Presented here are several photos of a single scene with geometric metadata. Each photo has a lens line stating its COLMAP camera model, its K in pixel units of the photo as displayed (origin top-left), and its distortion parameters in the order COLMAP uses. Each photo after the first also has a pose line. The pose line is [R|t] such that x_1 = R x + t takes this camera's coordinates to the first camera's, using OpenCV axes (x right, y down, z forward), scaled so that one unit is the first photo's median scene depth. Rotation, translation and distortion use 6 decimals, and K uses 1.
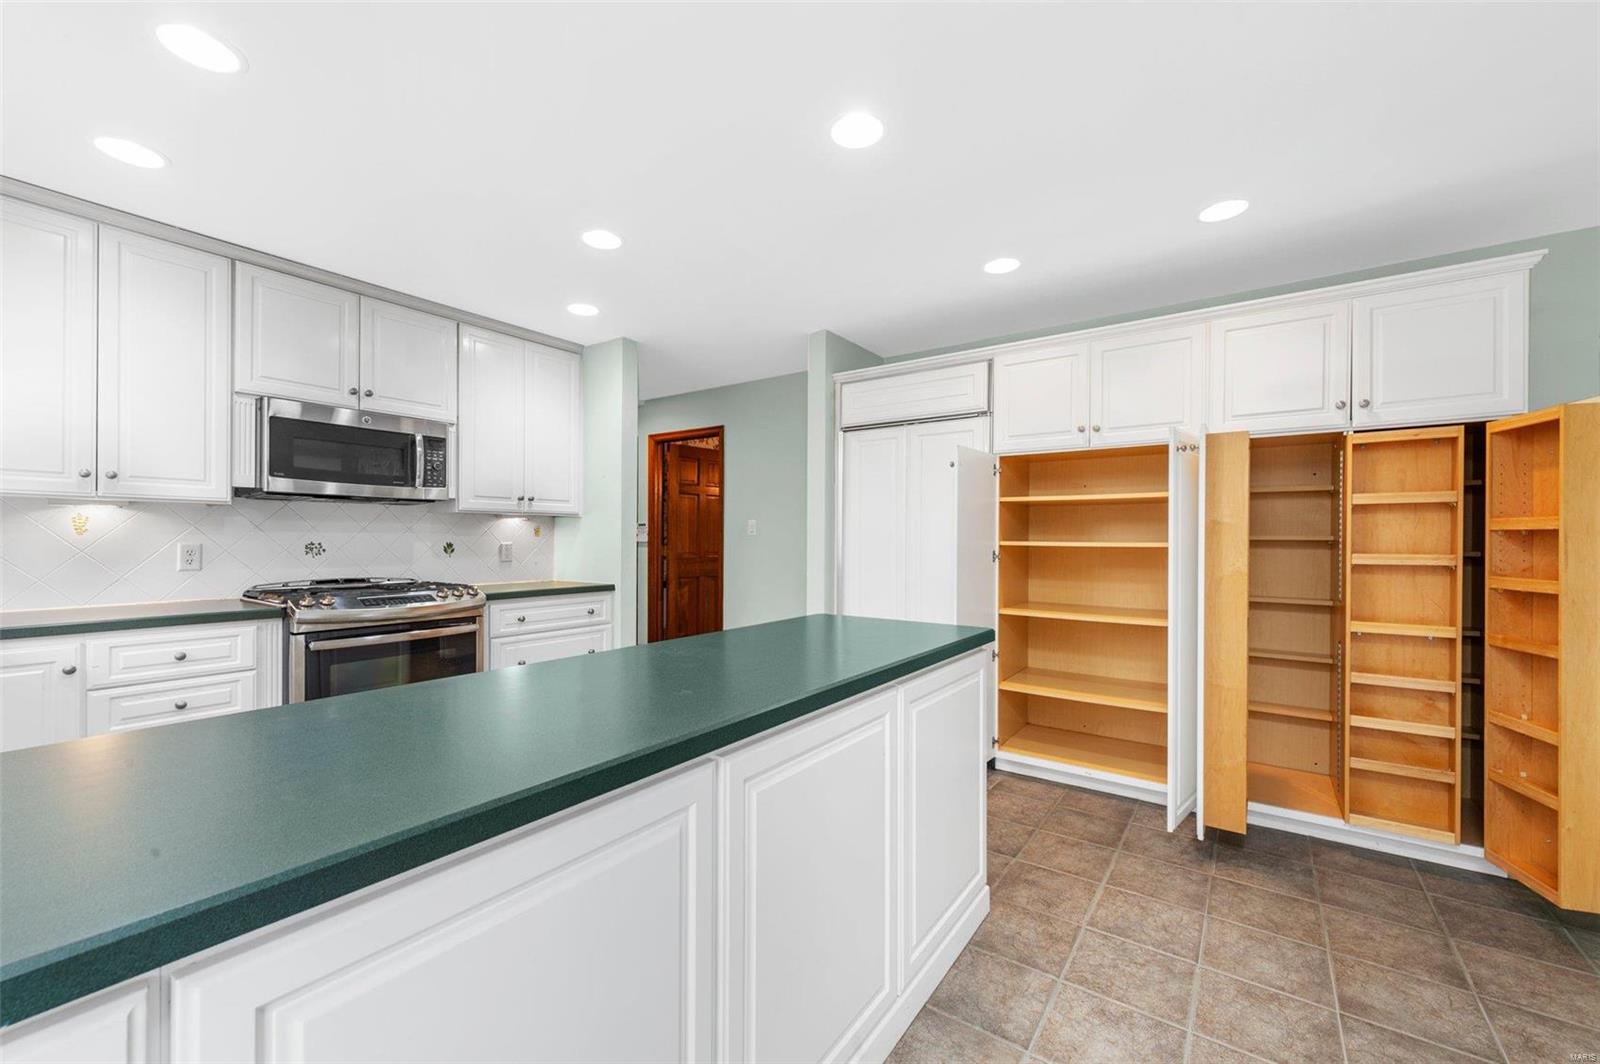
lens RADIAL K [[635.5, 0, 798.5], [0, 635.5, 538.3], [0, 0, 1]] dist [0.010009, -0.003212]
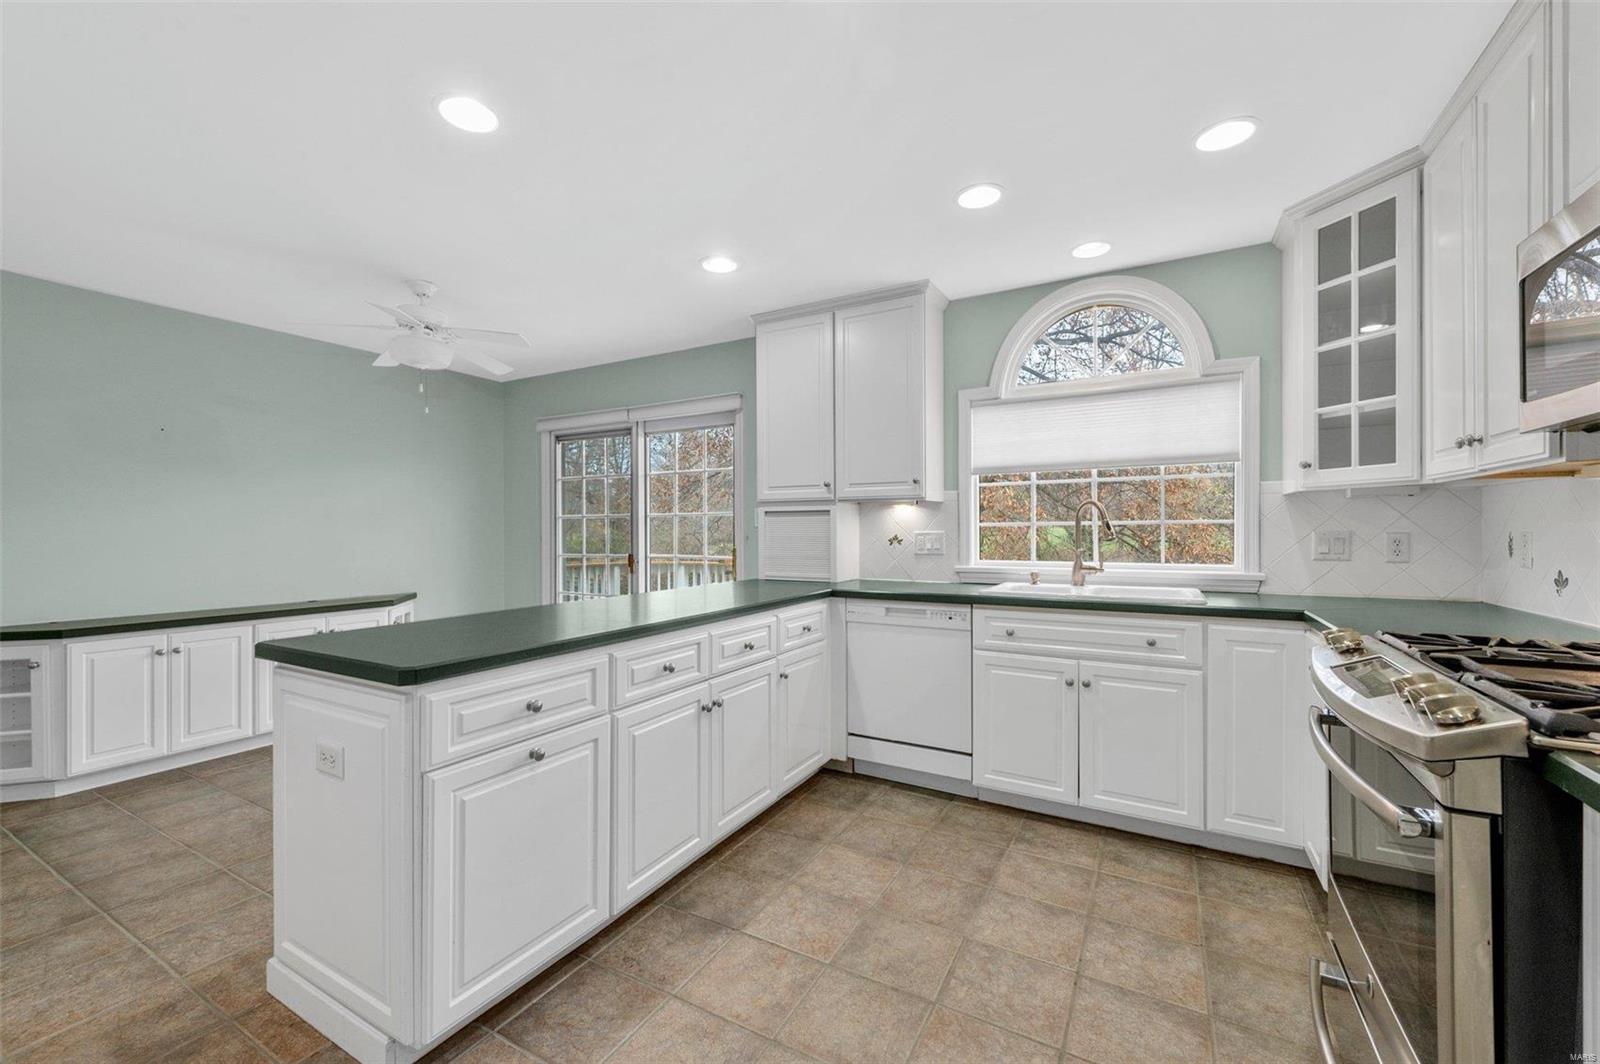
lens RADIAL K [[635.5, 0, 790.4], [0, 635.5, 528.7], [0, 0, 1]] dist [0.010009, -0.003212]
pose [[-0.995169, -0.000706, -0.098175, -0.180601], [-0.000338, 0.999993, -0.003765, 0.002556], [0.098177, -0.003714, -0.995162, 1.224498]]
